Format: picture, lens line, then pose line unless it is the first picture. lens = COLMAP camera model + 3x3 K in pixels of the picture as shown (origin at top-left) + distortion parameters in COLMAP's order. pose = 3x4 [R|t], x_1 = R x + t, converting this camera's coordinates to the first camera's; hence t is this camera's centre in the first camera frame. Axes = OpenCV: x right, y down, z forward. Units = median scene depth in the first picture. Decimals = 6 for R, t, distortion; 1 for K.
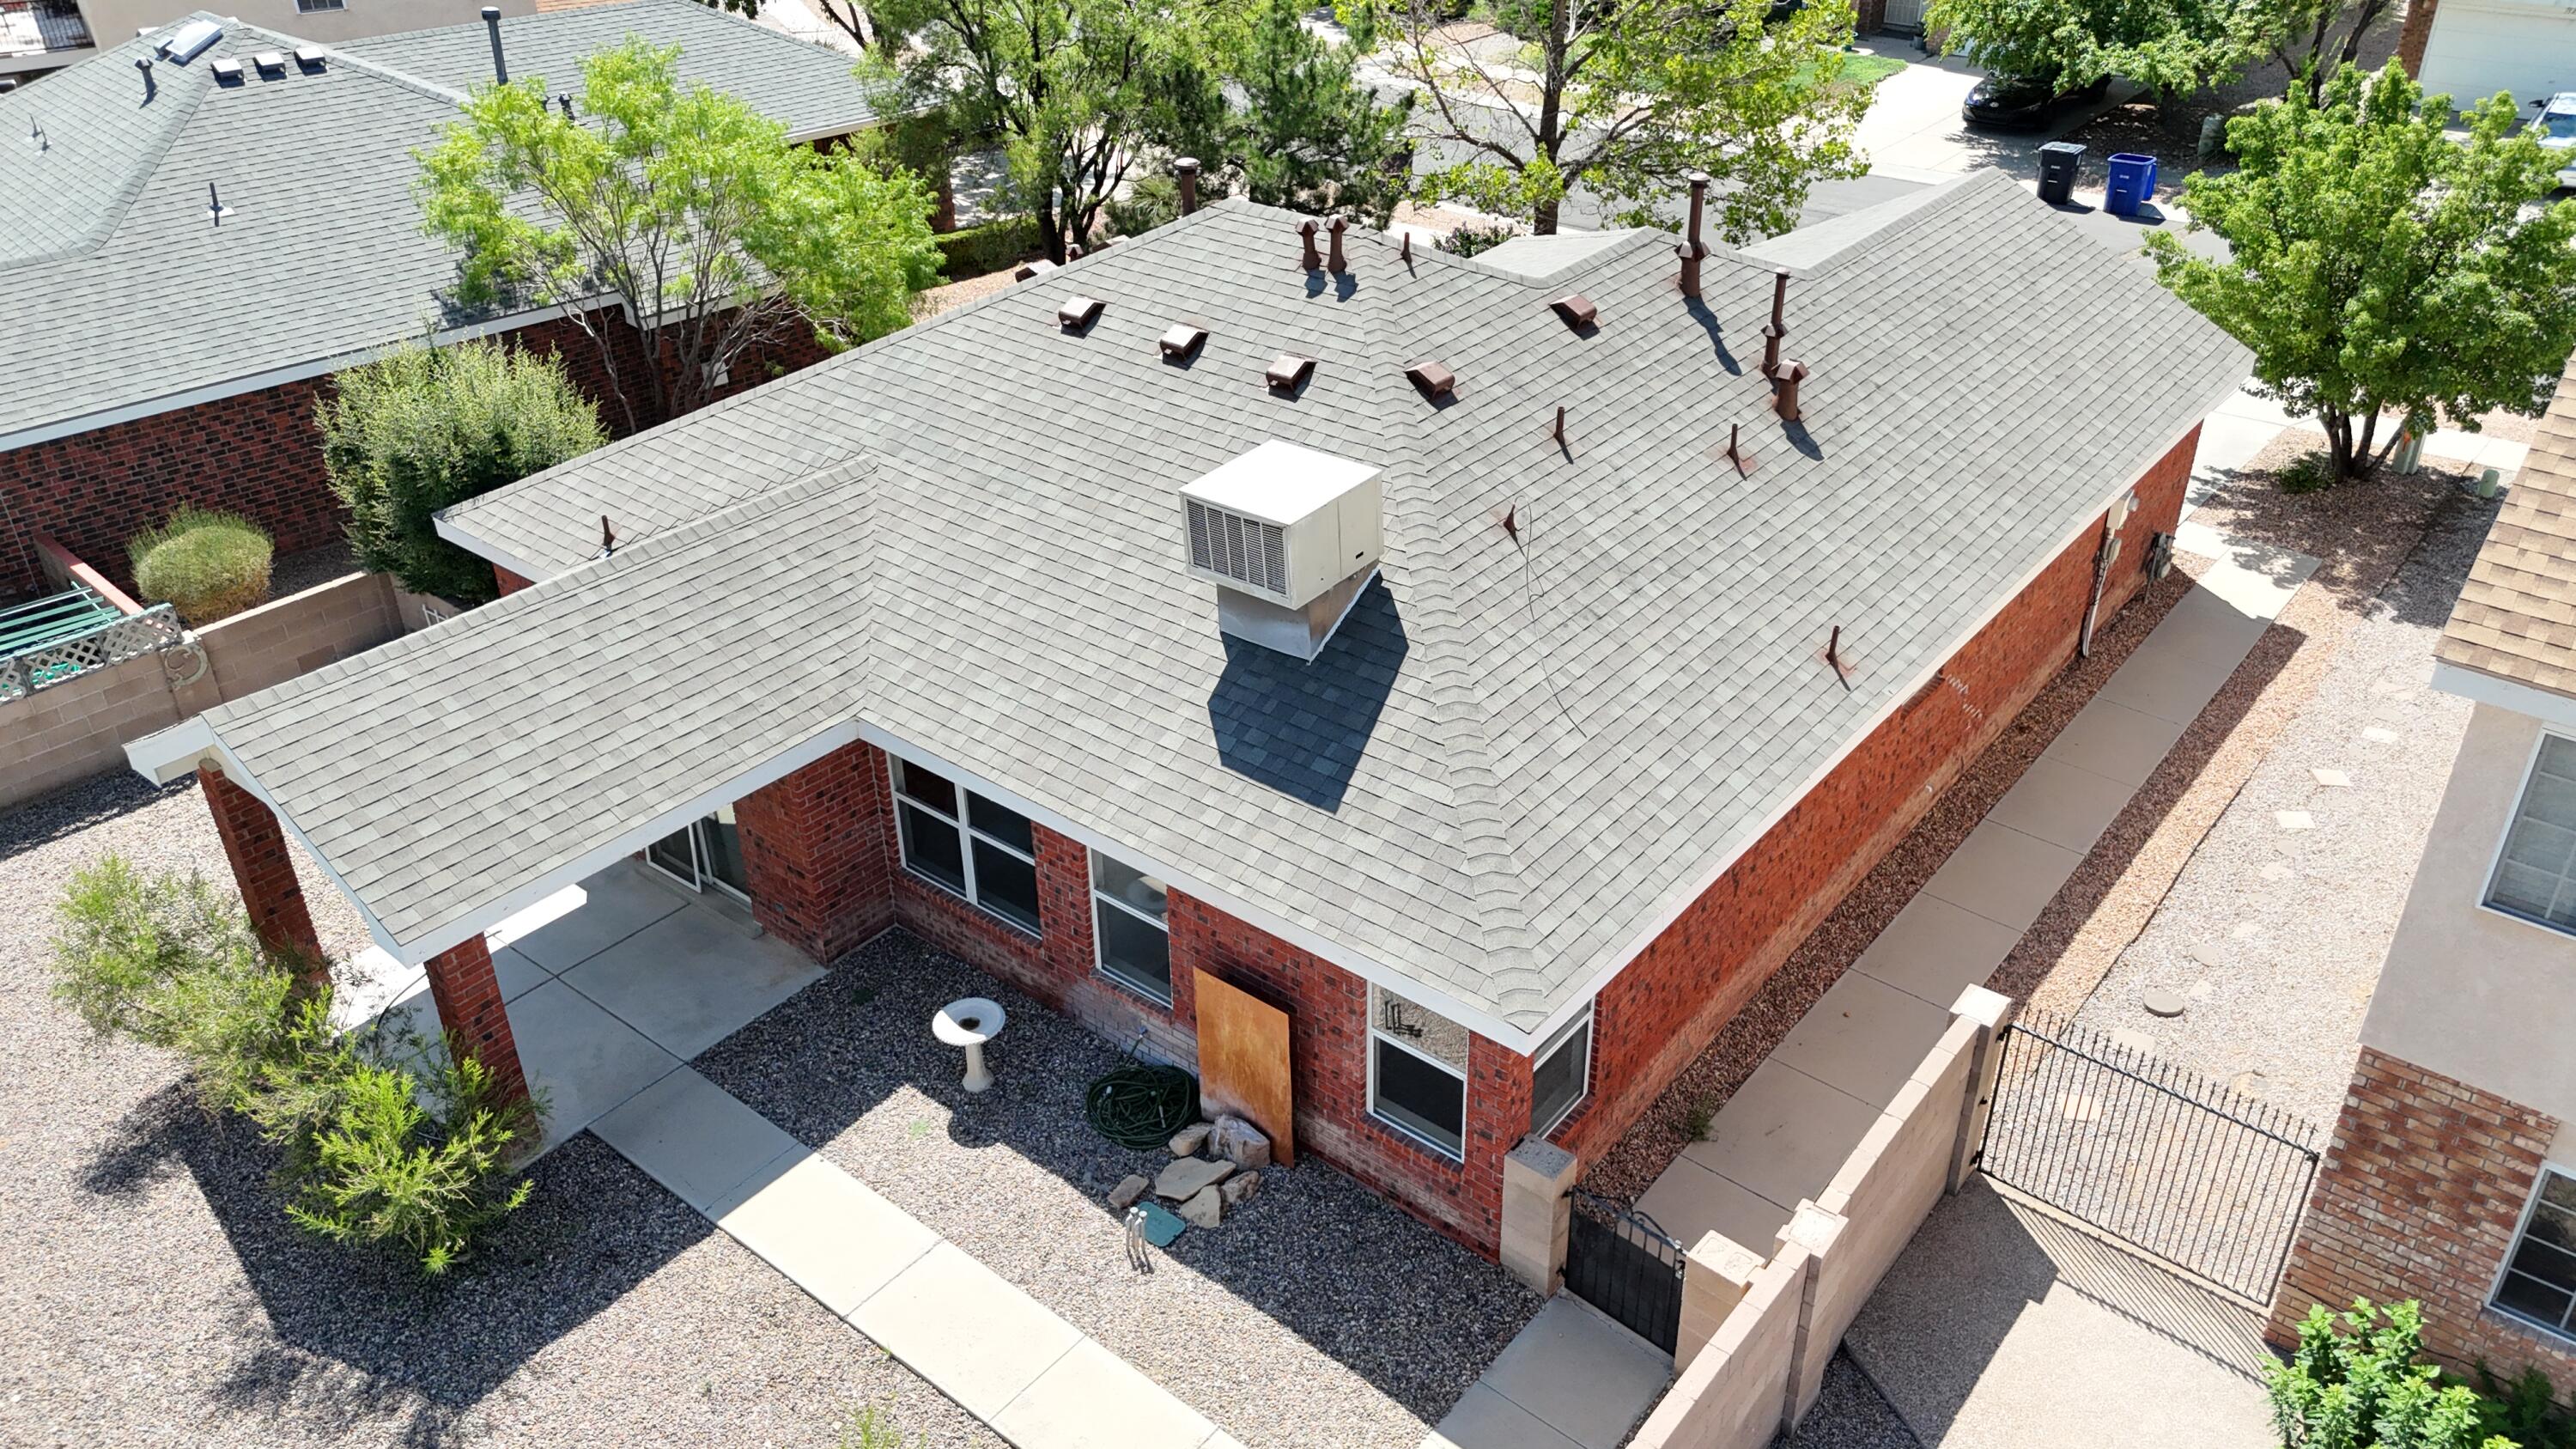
lens RADIAL K [[1872.8, 0, 1294.0], [0, 1872.8, 715.0], [0, 0, 1]] dist [0.062013, -0.007557]
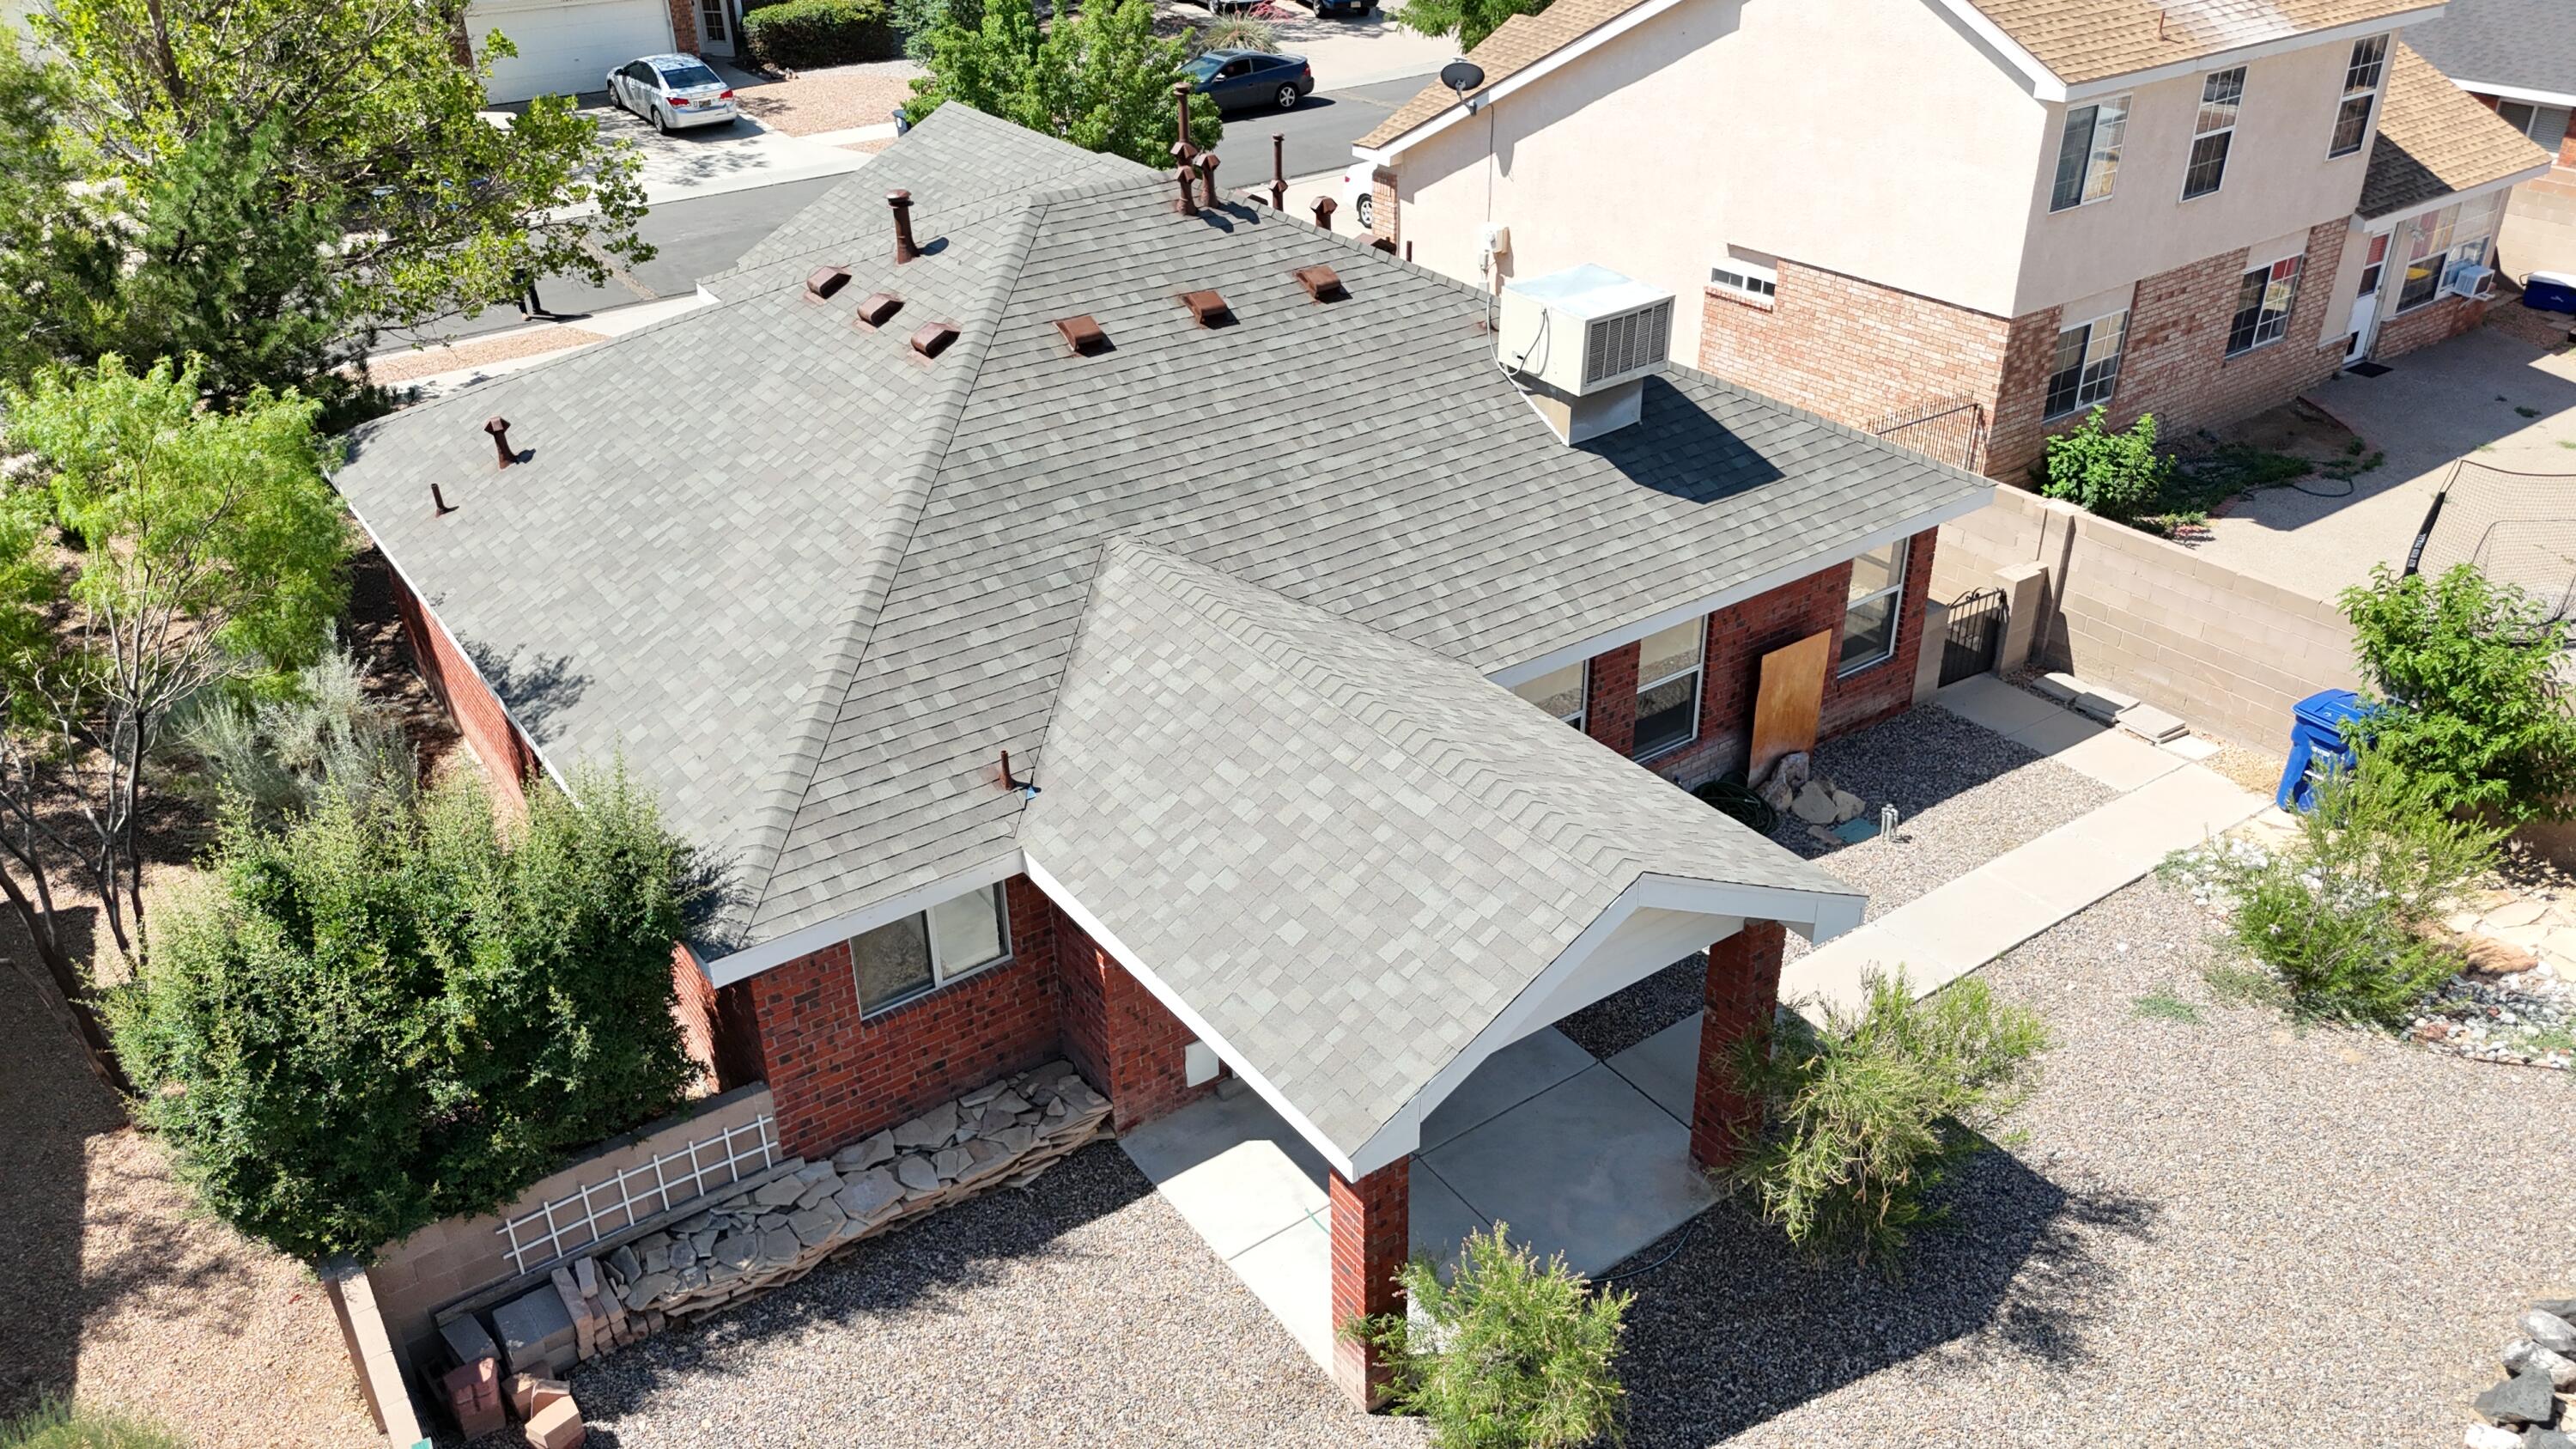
lens RADIAL K [[1872.8, 0, 1292.5], [0, 1872.8, 731.6], [0, 0, 1]] dist [0.062013, -0.007557]
pose [[0.274081, -0.465801, 0.841374, -1.235195], [0.504416, 0.814506, 0.286610, -0.345301], [-0.818807, 0.345848, 0.458198, 0.723874]]
